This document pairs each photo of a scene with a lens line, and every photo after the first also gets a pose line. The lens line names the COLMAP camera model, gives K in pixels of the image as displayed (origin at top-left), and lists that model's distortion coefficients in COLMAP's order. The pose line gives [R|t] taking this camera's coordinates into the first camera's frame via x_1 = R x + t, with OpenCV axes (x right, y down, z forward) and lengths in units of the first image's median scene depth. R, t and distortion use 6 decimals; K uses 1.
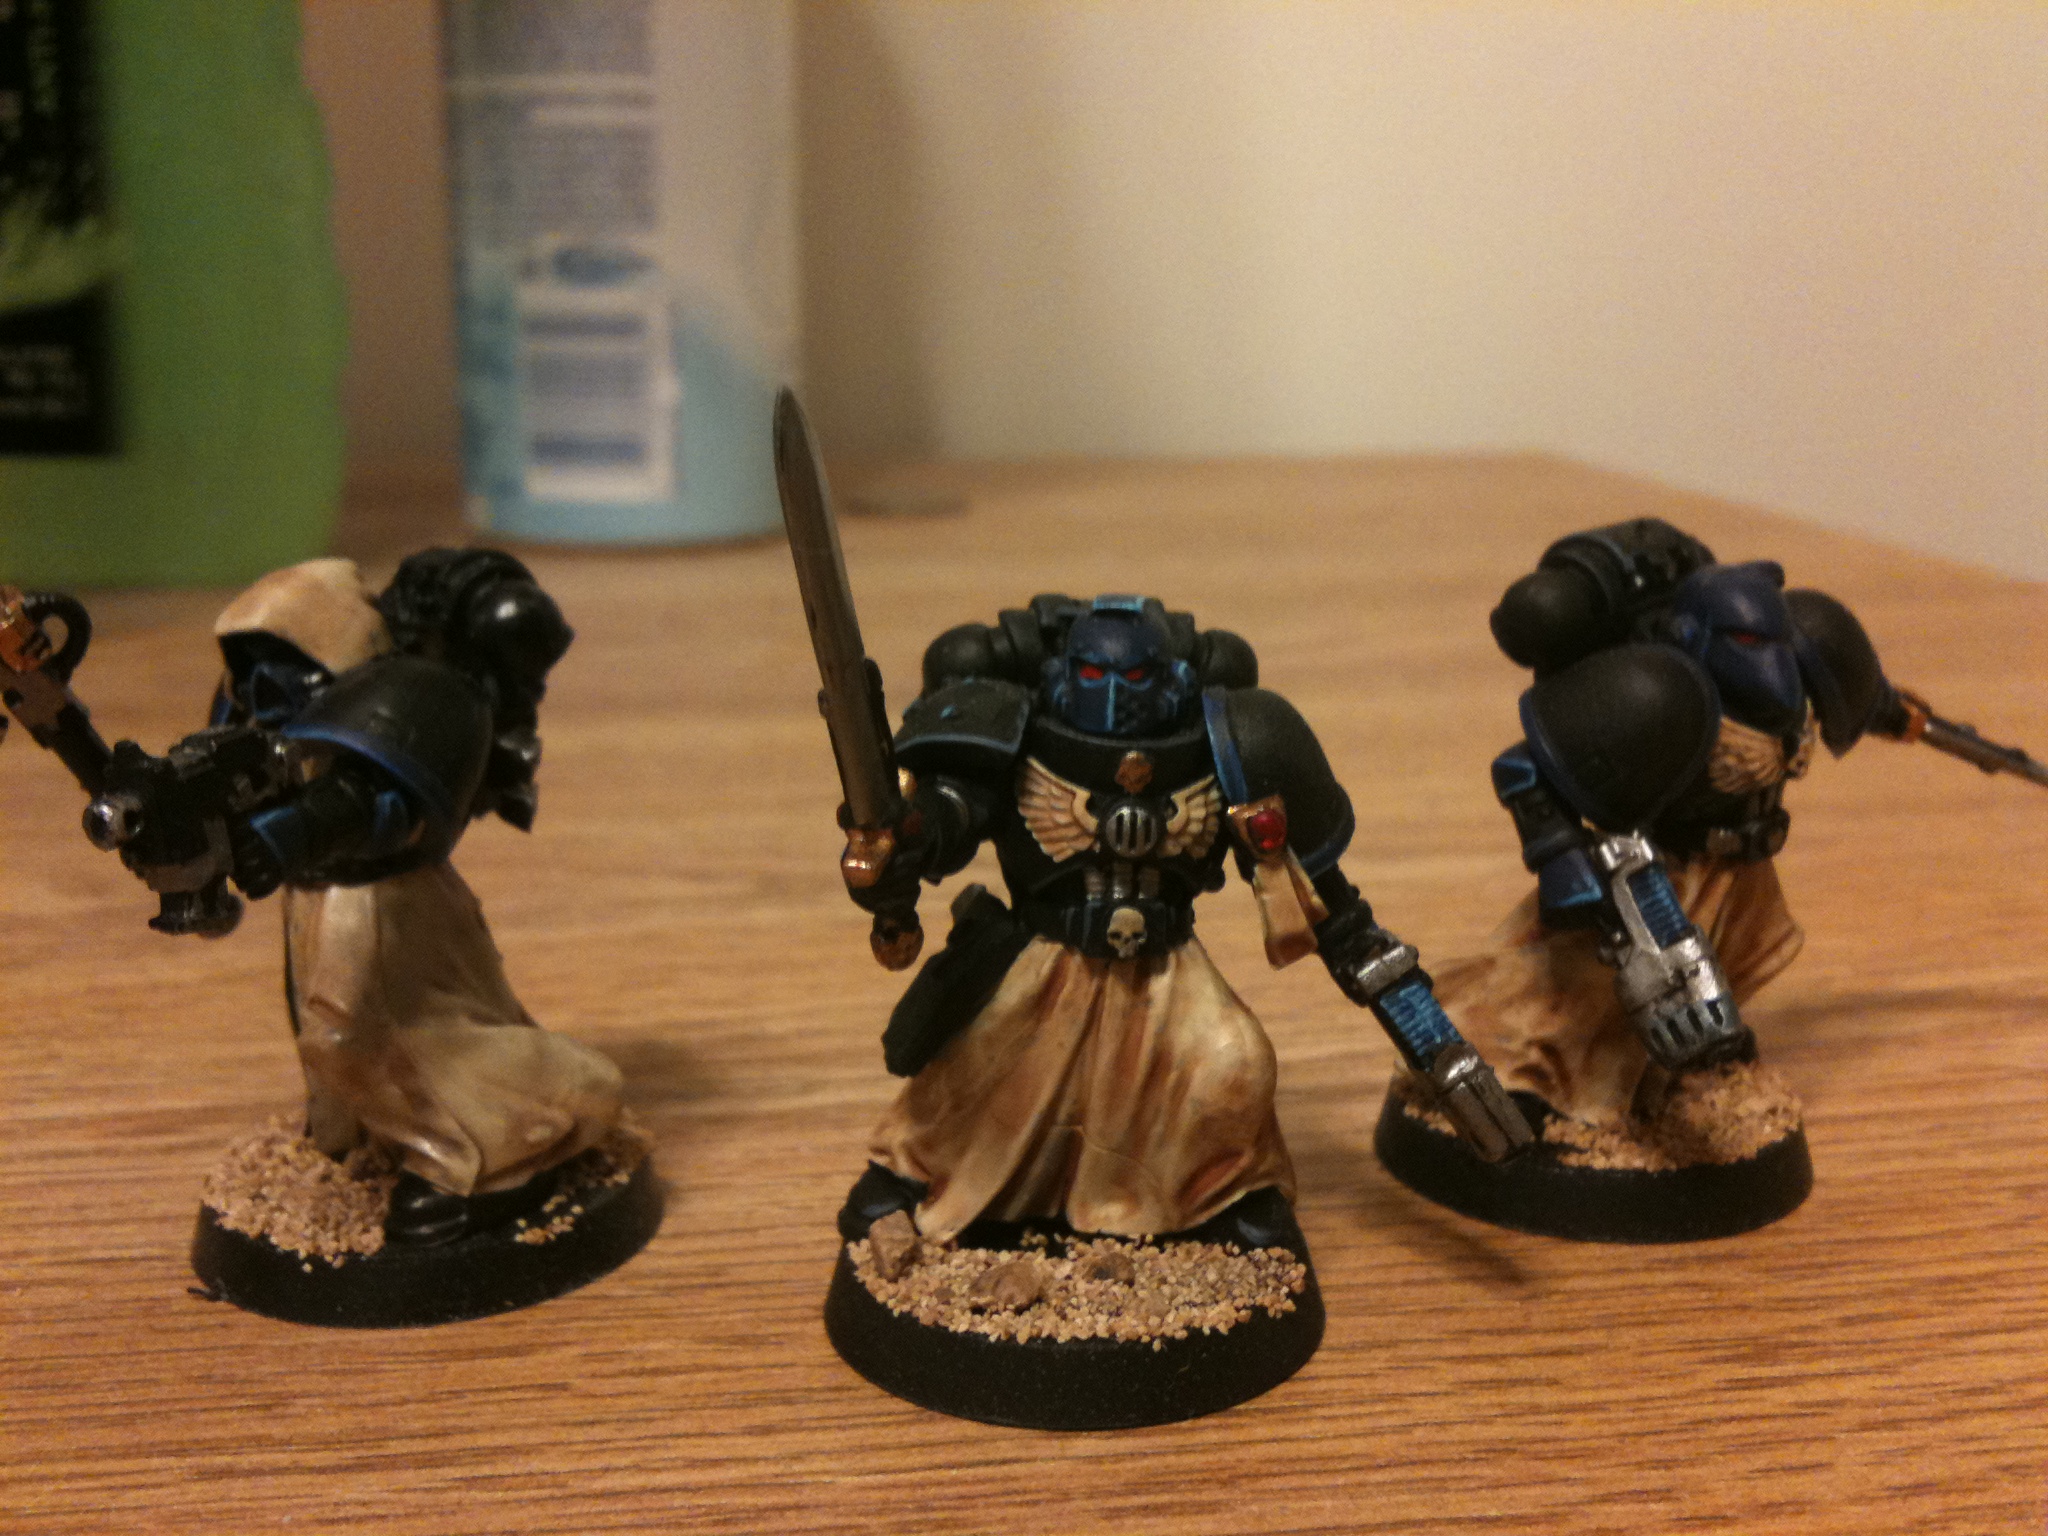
lens RADIAL K [[2273.3, 0, 1024.0], [0, 2273.3, 768.0], [0, 0, 1]] dist [0.119682, -0.496906]
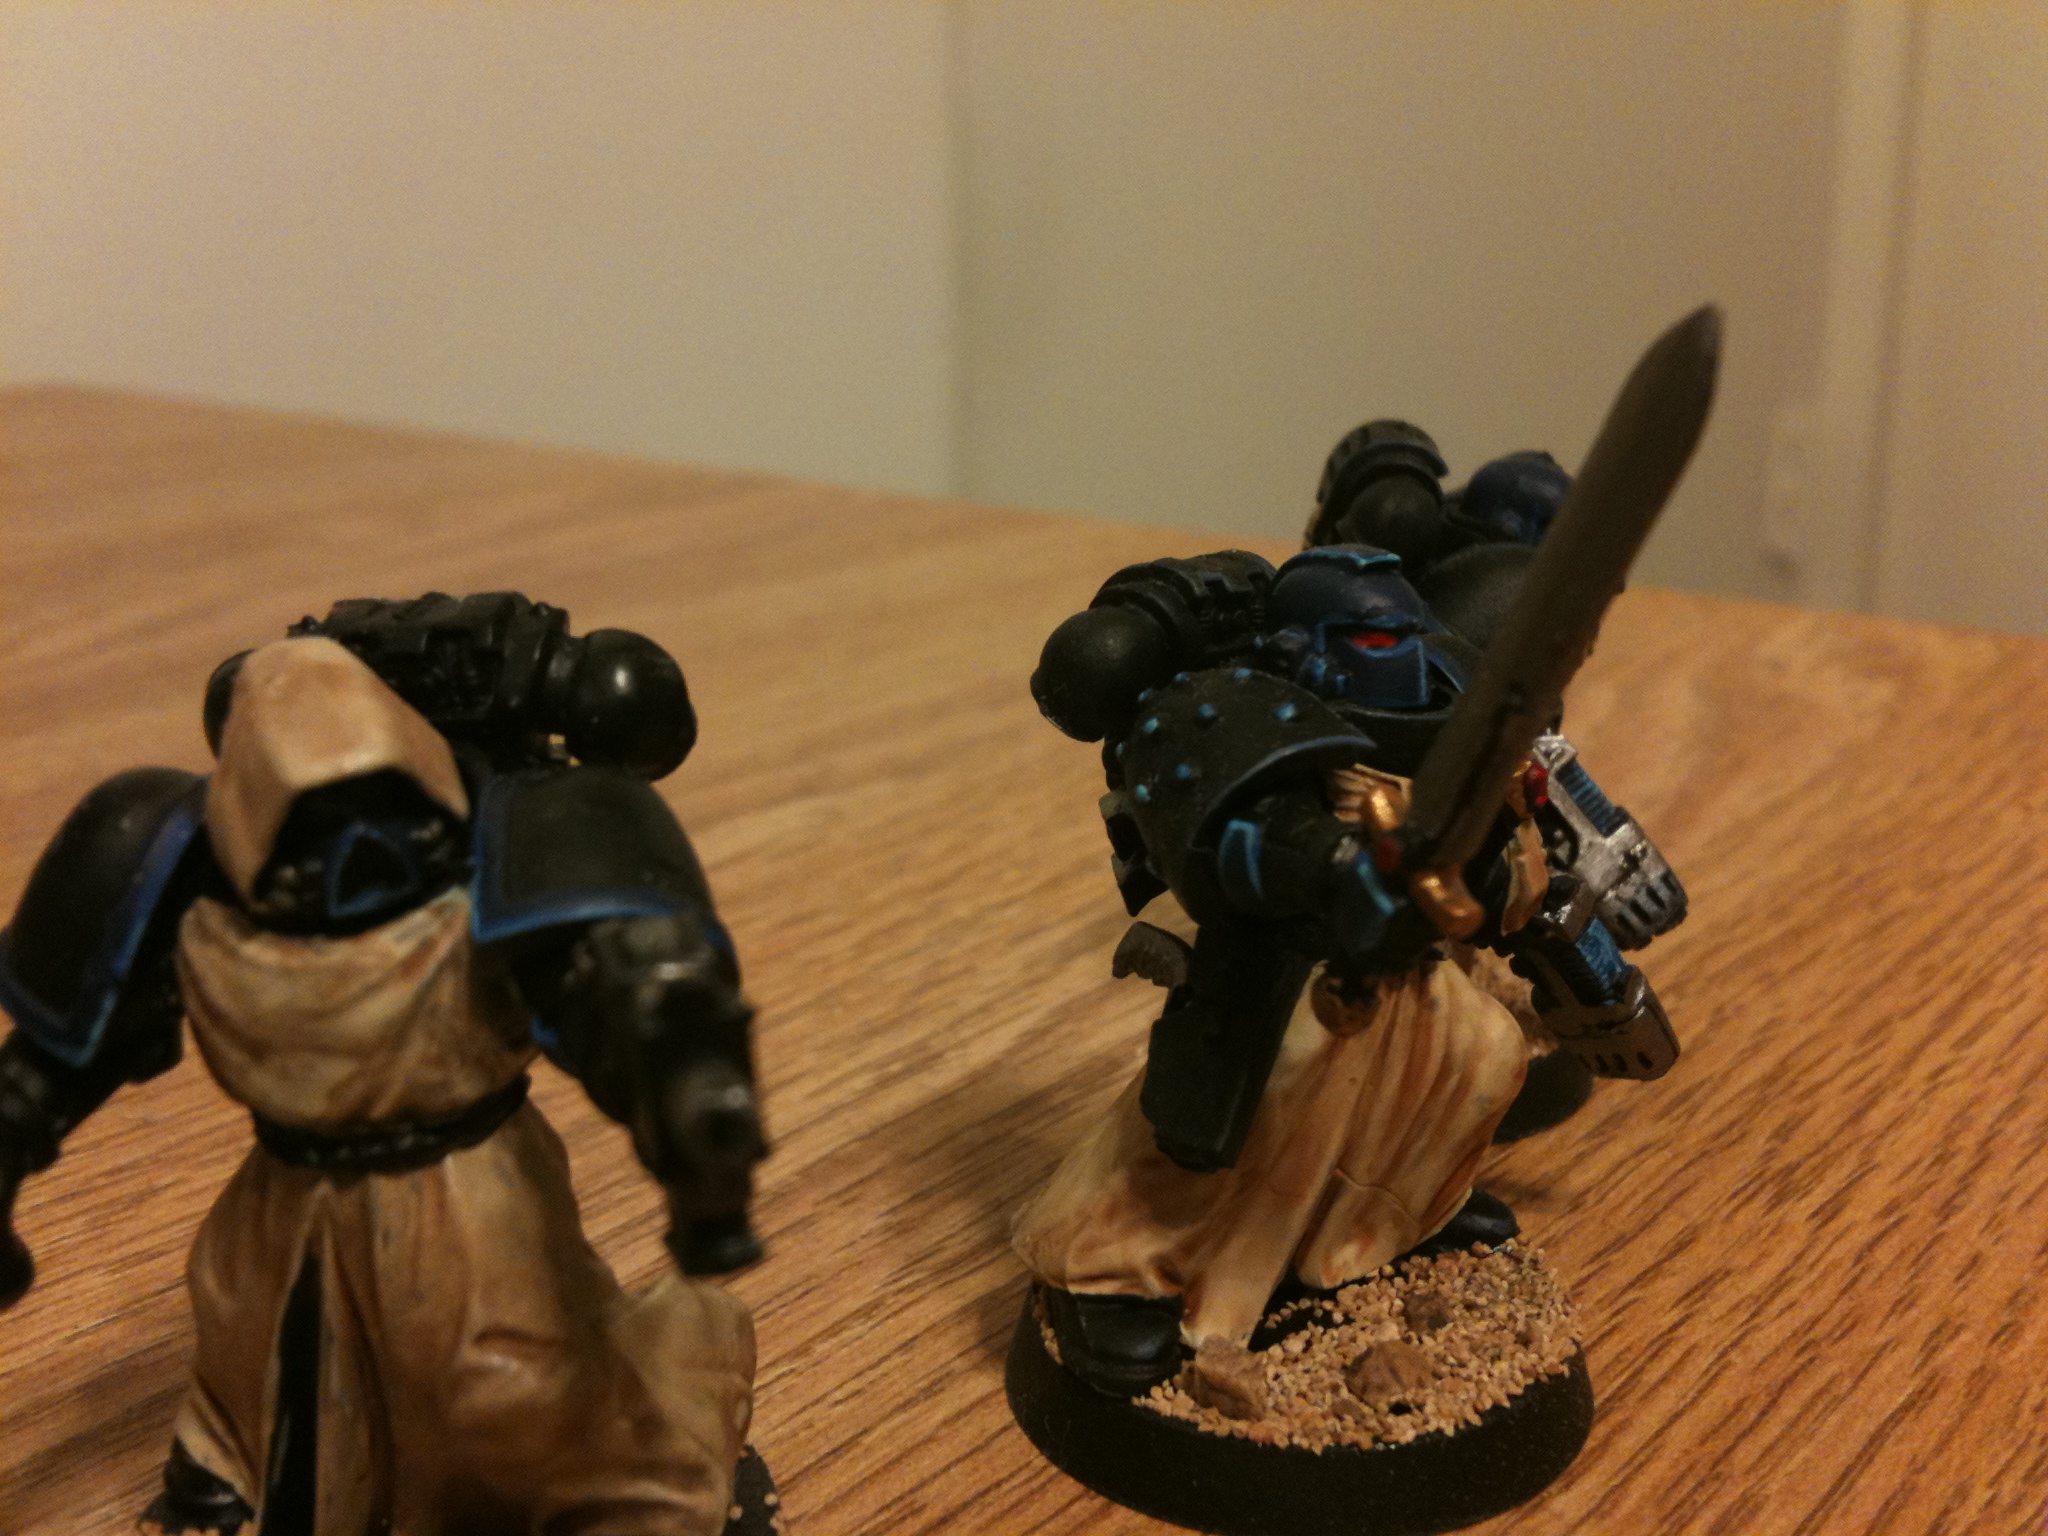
lens RADIAL K [[2273.3, 0, 1024.0], [0, 2273.3, 768.0], [0, 0, 1]] dist [0.119682, -0.496906]
pose [[0.722345, -0.176852, 0.668536, -0.640863], [0.153864, 0.983615, 0.093954, -0.095039], [-0.674198, 0.034996, 0.737721, 0.463217]]
